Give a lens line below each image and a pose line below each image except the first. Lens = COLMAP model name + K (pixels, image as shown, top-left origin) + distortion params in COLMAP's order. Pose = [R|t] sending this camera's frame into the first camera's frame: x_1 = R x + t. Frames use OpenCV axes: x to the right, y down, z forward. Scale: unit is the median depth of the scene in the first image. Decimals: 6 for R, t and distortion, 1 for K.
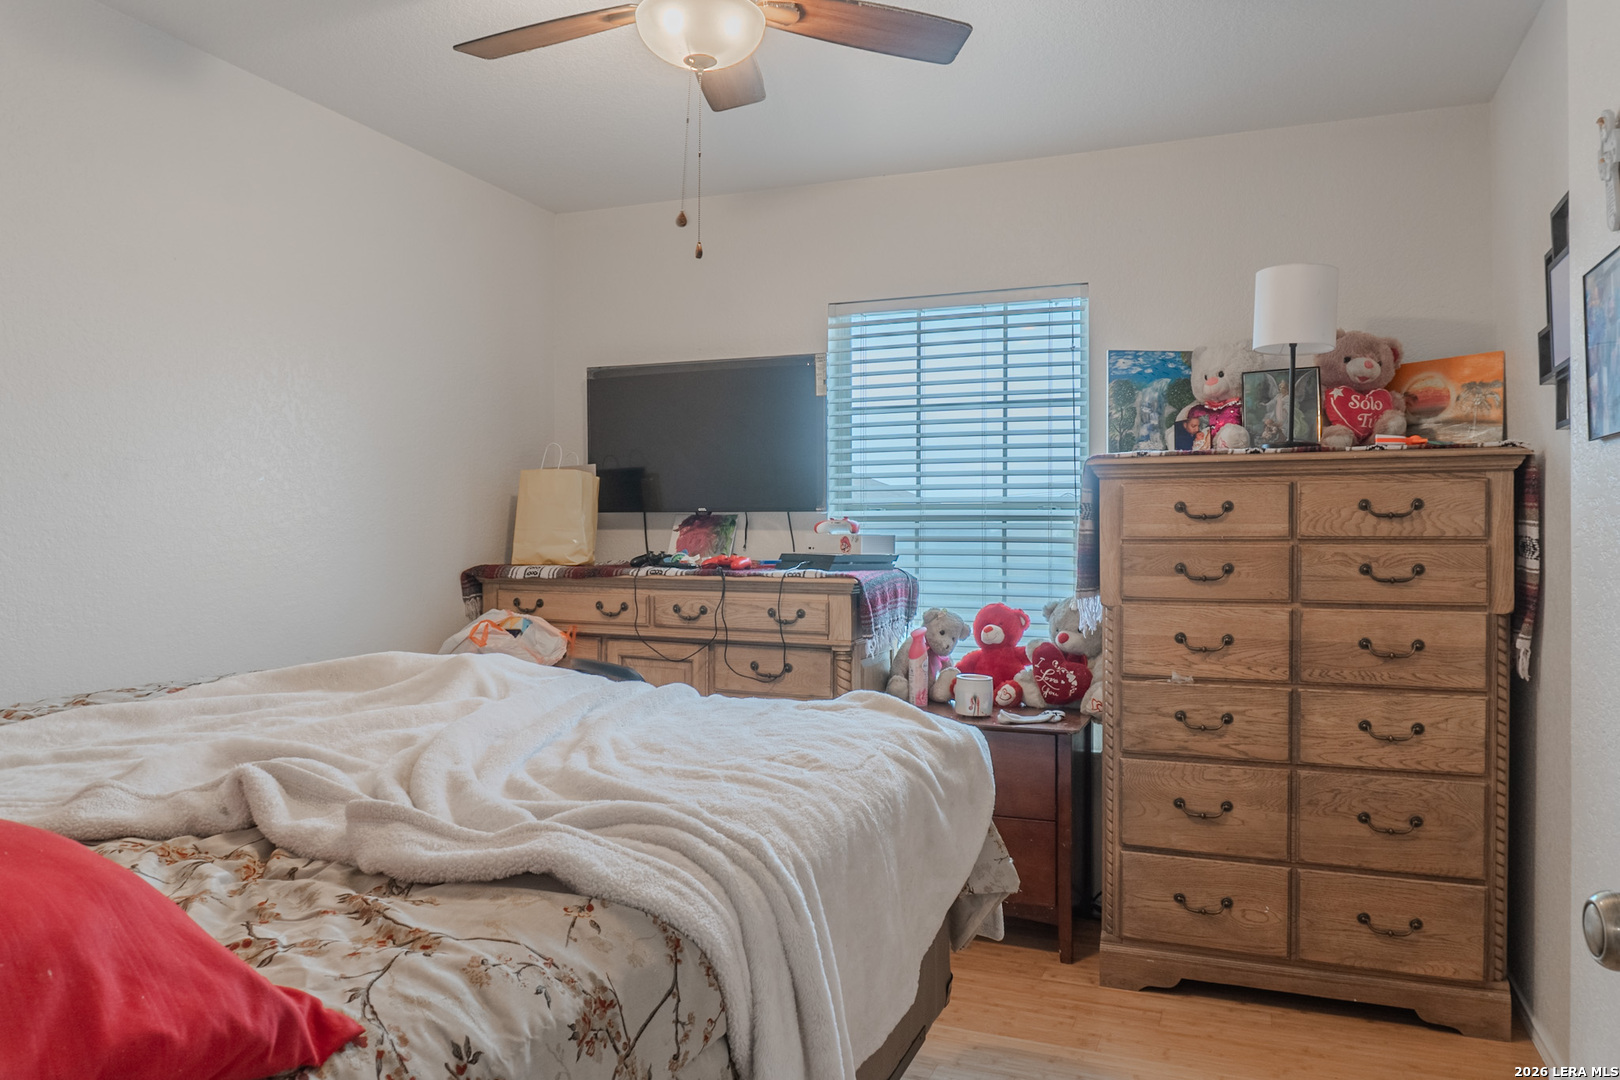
lens RADIAL K [[1084.7, 0, 809.7], [0, 1084.7, 543.0], [0, 0, 1]] dist [-0.028250, 0.004002]
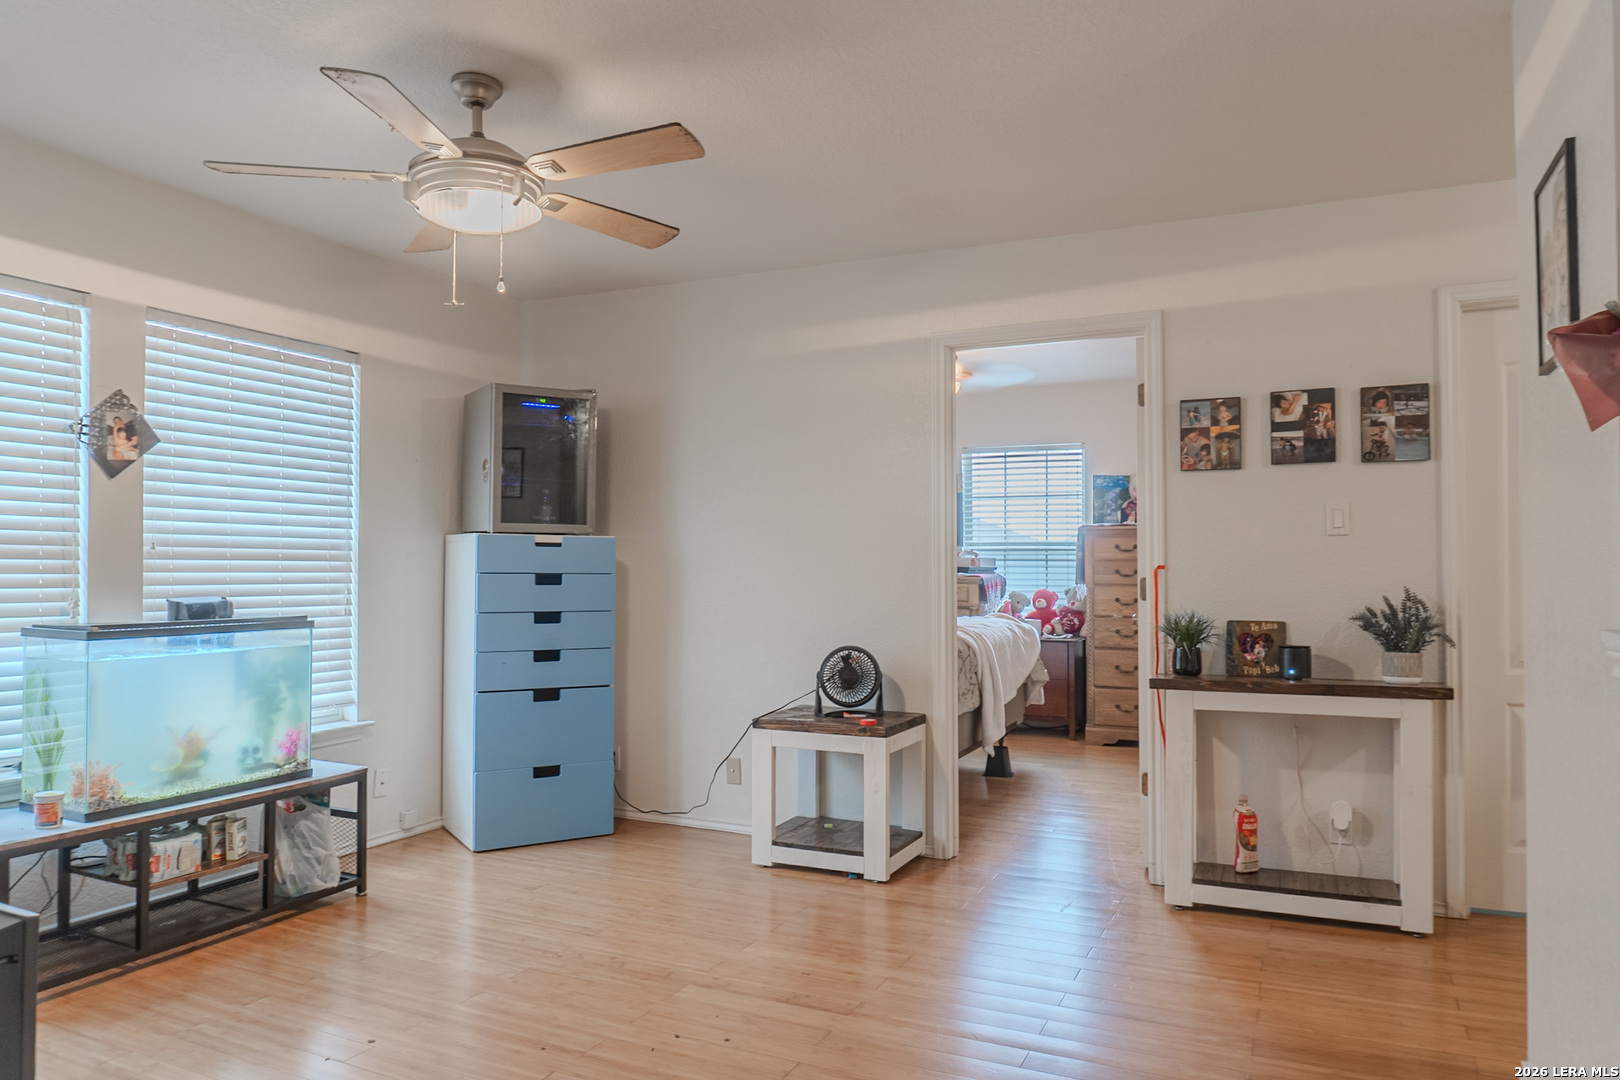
lens RADIAL K [[1084.7, 0, 818.7], [0, 1084.7, 537.6], [0, 0, 1]] dist [-0.028250, 0.004002]
pose [[0.999052, -0.001140, -0.043520, -0.194172], [0.000070, 0.999698, -0.024577, 0.005380], [0.043535, 0.024551, 0.998750, -1.272565]]
